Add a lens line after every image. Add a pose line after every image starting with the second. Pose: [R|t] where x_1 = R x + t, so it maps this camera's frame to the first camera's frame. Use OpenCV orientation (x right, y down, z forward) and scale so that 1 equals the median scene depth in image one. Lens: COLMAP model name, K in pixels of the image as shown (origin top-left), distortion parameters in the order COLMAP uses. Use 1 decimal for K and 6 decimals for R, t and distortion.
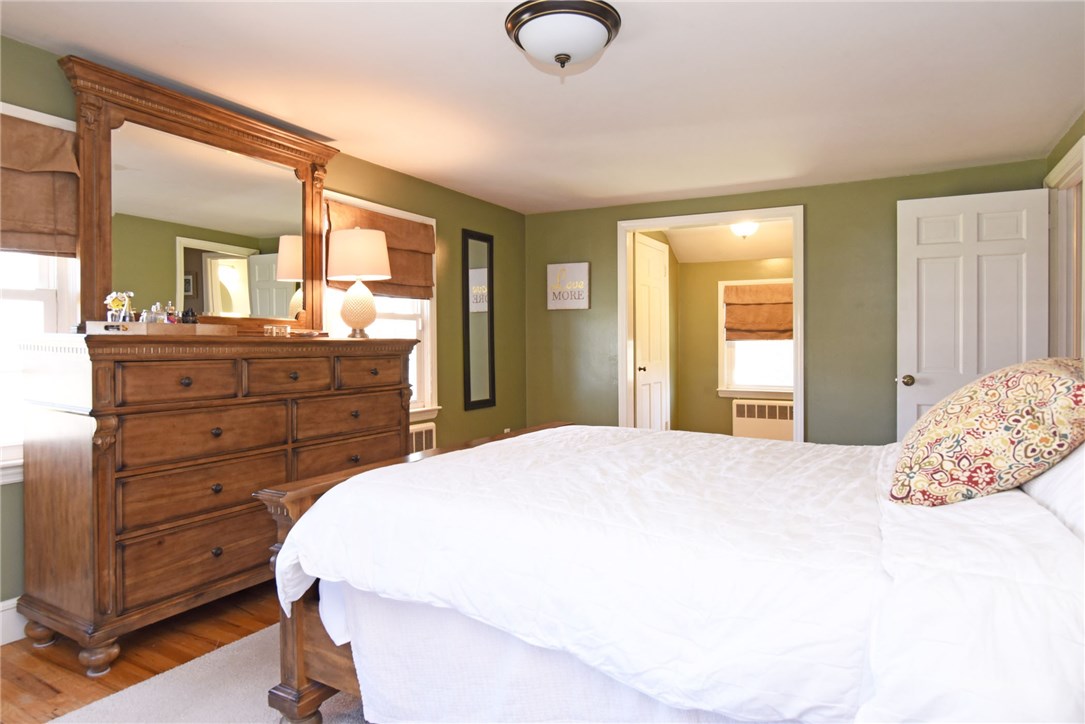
lens RADIAL K [[658.1, 0, 539.4], [0, 658.1, 340.4], [0, 0, 1]] dist [-0.005207, -0.001352]
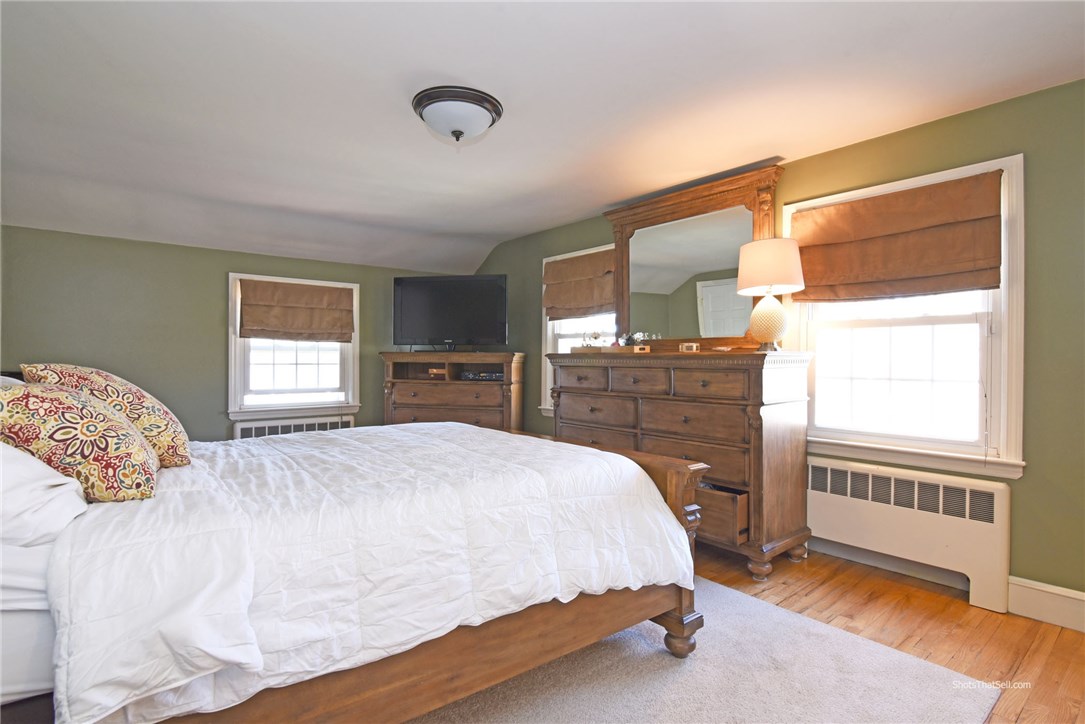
lens RADIAL K [[531.5, 0, 535.4], [0, 531.5, 358.6], [0, 0, 1]] dist [-0.017368, -0.000843]
pose [[-0.376500, -0.003963, -0.926408, 0.686701], [-0.000621, 0.999992, -0.004026, 0.011475], [0.926416, -0.000940, -0.376499, 1.136622]]
